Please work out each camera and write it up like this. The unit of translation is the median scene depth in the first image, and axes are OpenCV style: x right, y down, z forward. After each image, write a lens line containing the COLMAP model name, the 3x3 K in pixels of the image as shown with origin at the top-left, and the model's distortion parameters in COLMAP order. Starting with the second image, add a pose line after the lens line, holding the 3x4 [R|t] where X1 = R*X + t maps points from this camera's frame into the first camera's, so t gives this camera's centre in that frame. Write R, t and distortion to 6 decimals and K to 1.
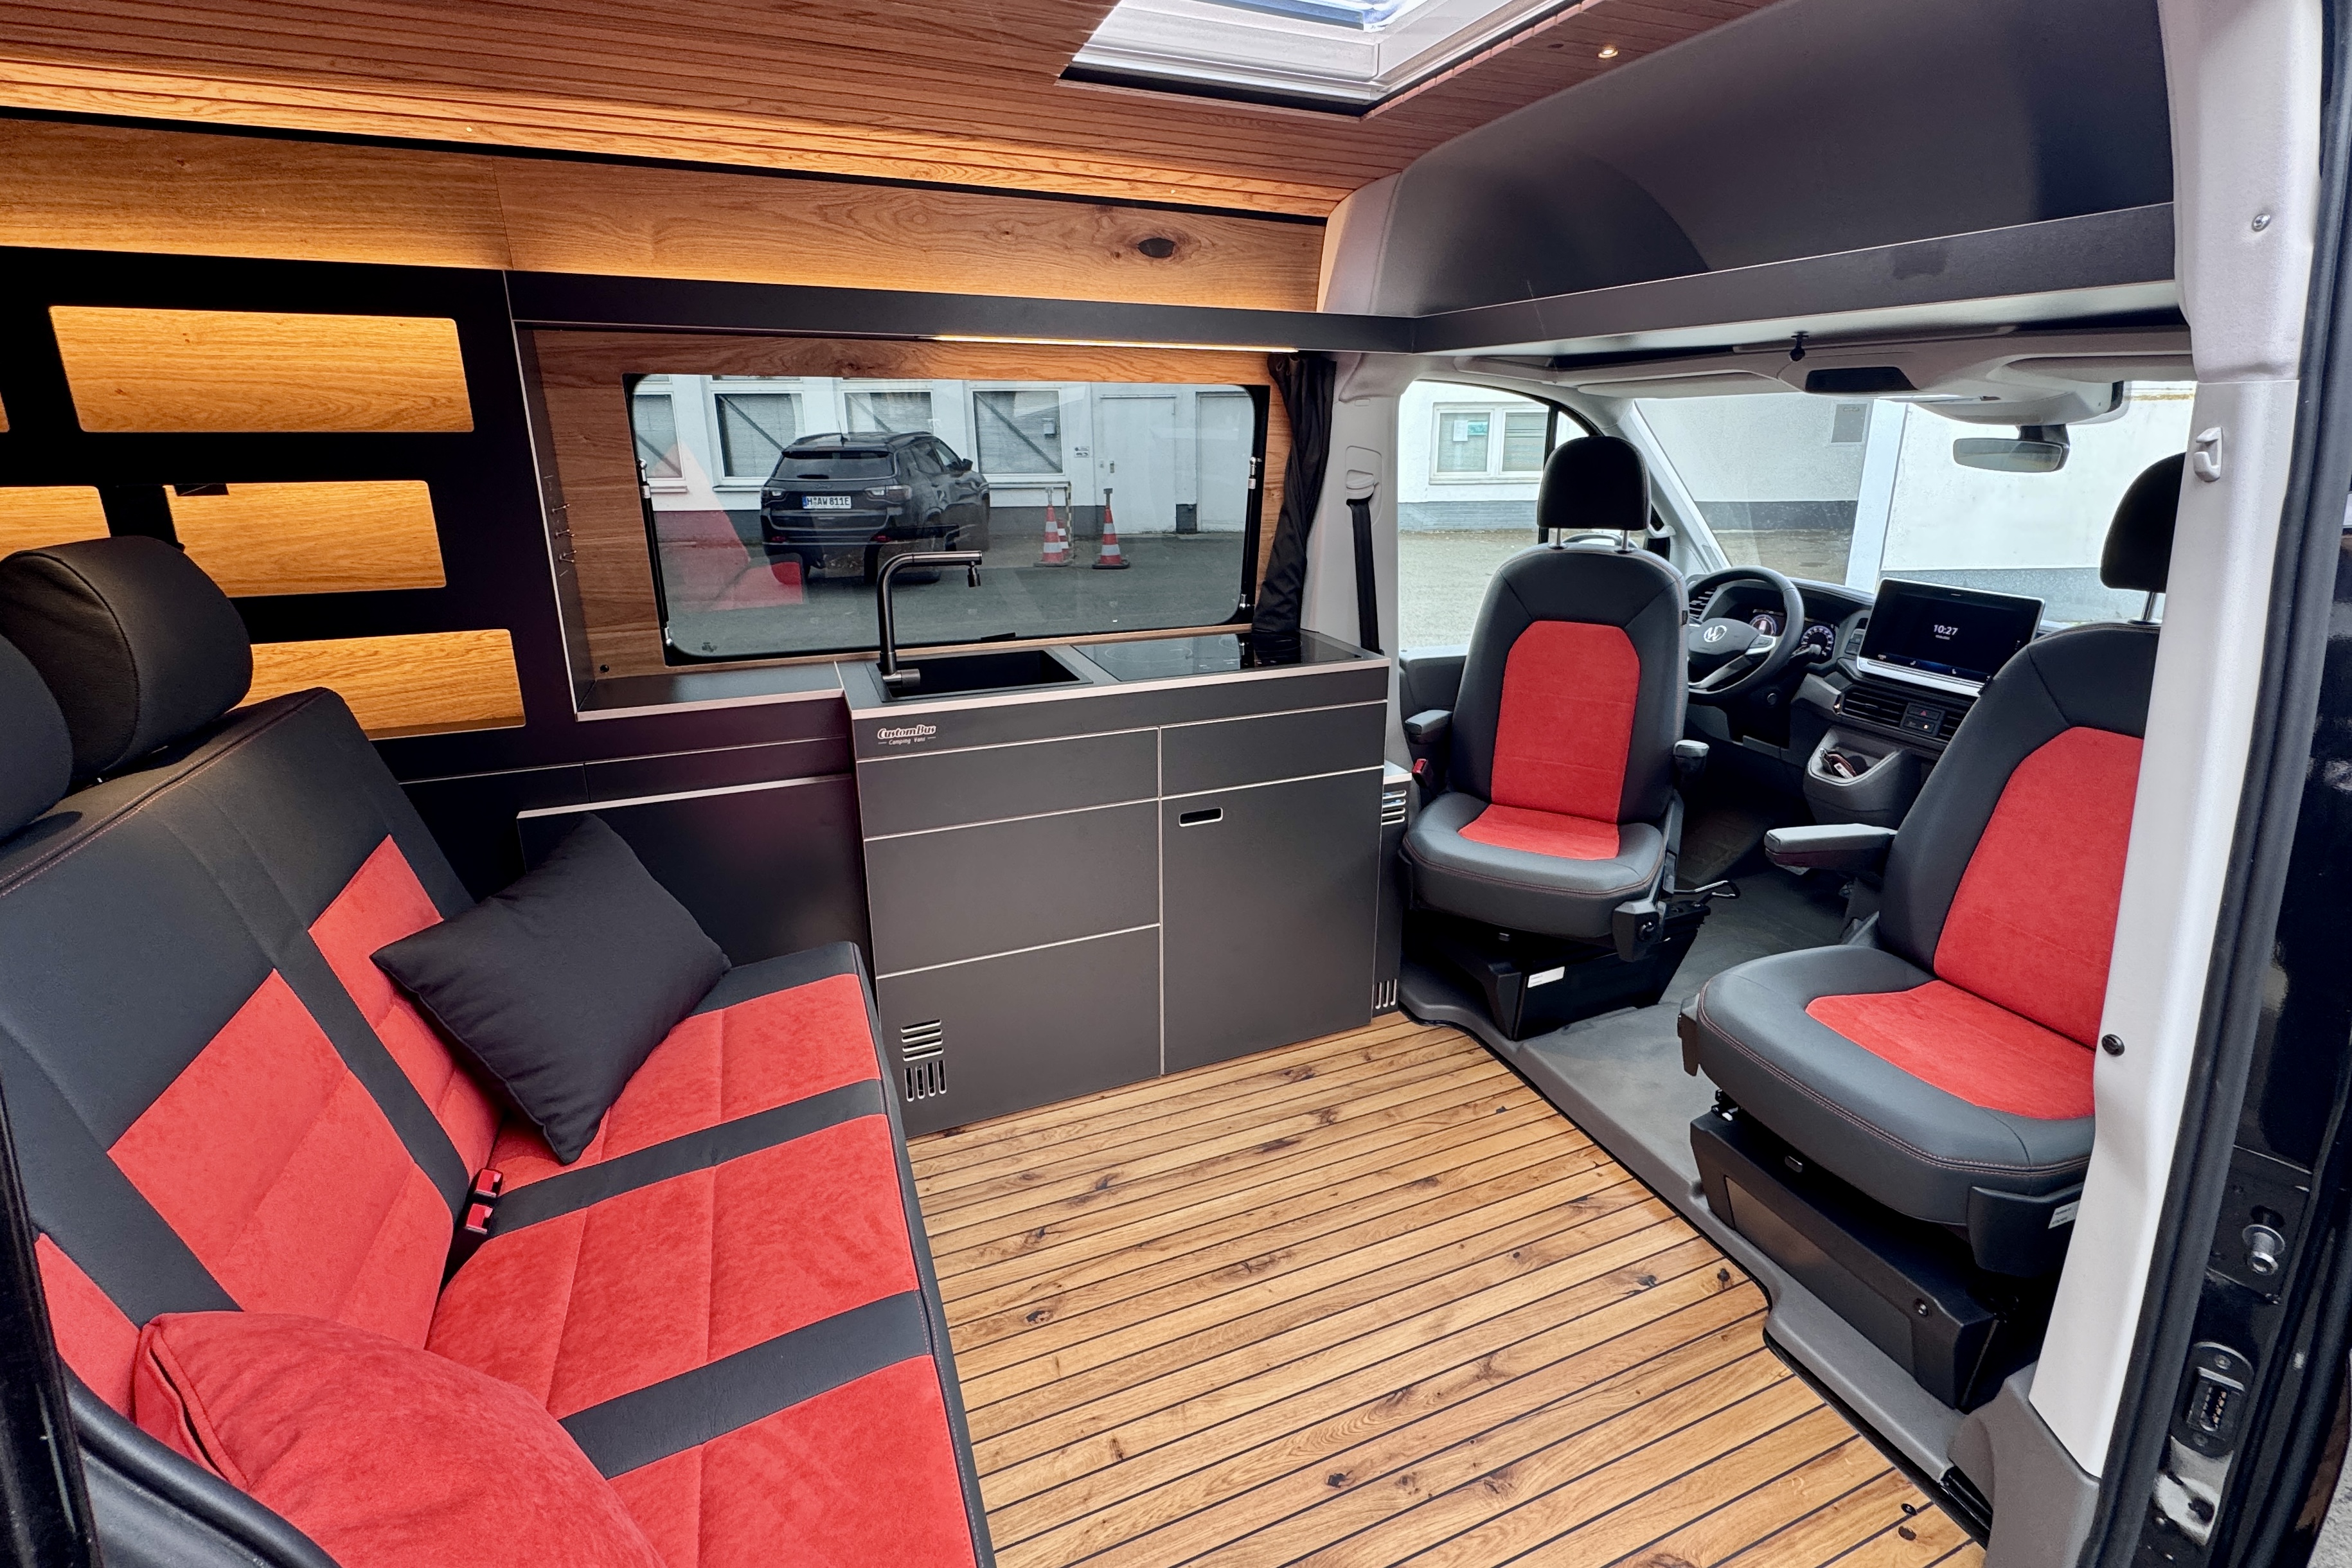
lens RADIAL K [[1018.4, 0, 1197.1], [0, 1018.4, 702.2], [0, 0, 1]] dist [0.003668, 0.001467]
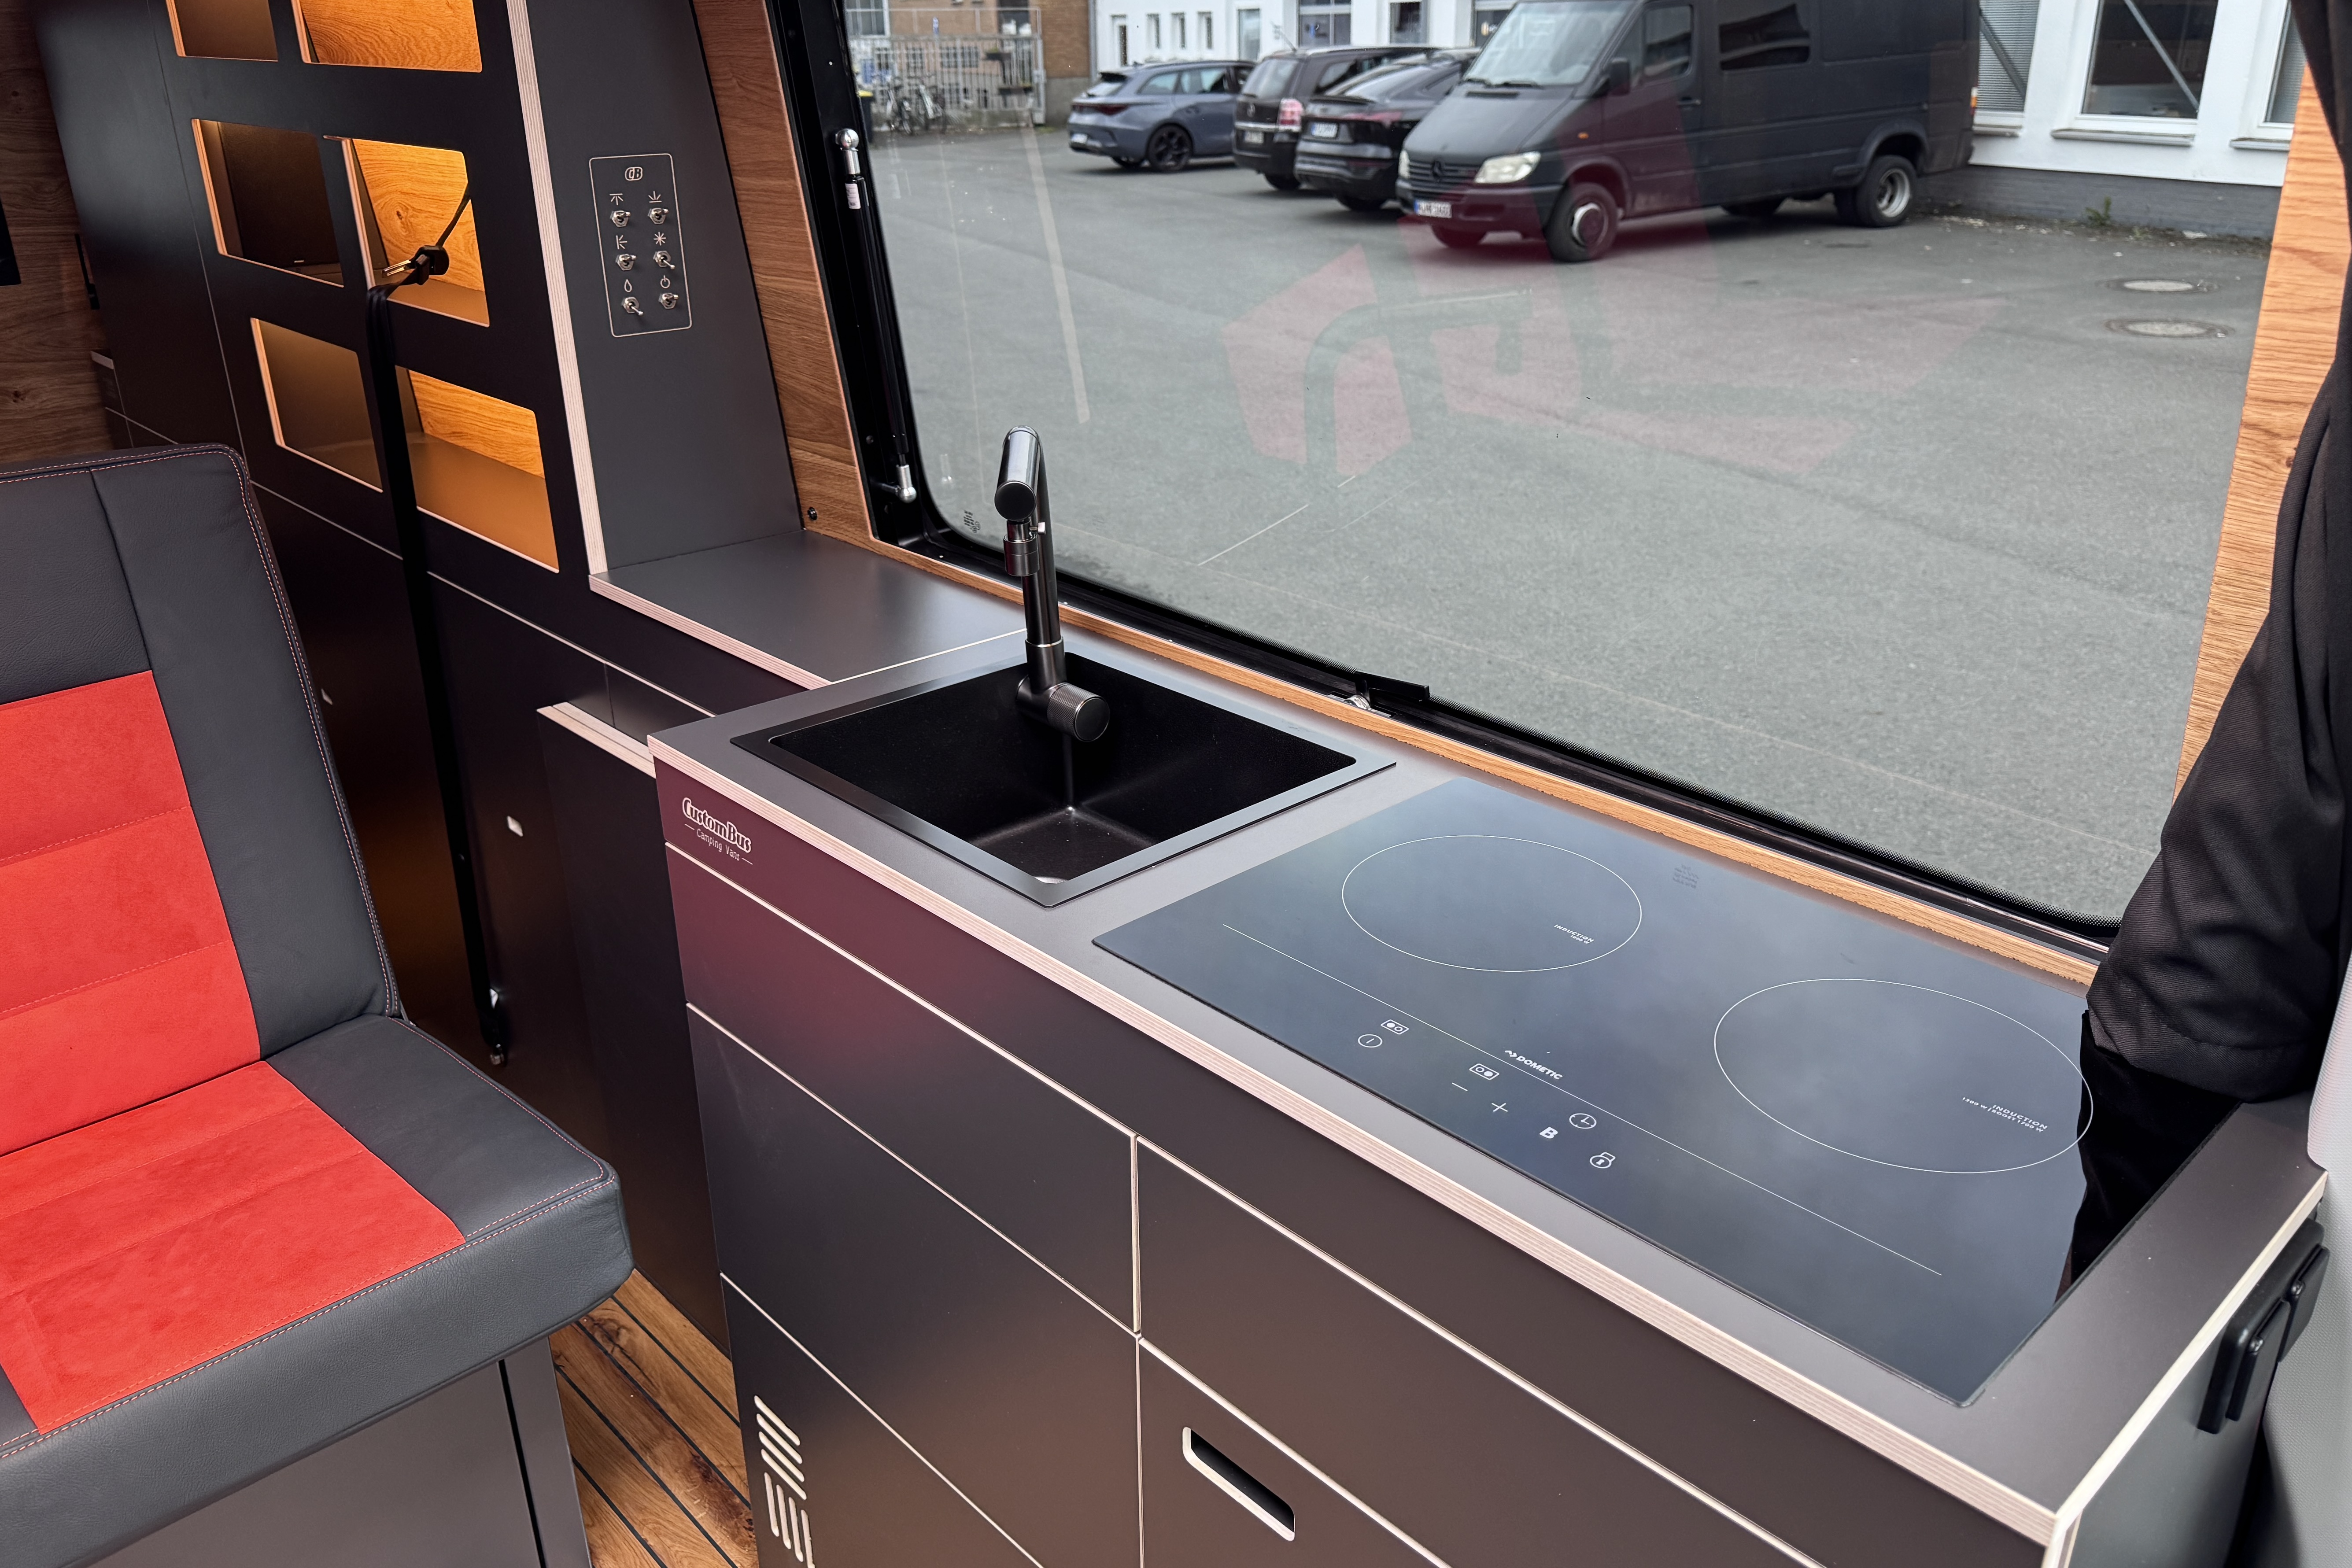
lens RADIAL K [[1775.3, 0, 1192.5], [0, 1775.3, 775.0], [0, 0, 1]] dist [0.028020, -0.020853]
pose [[0.373809, 0.362114, -0.853897, 0.399047], [-0.241654, 0.926866, 0.287269, -0.241030], [0.895472, 0.098964, 0.433977, 0.814617]]
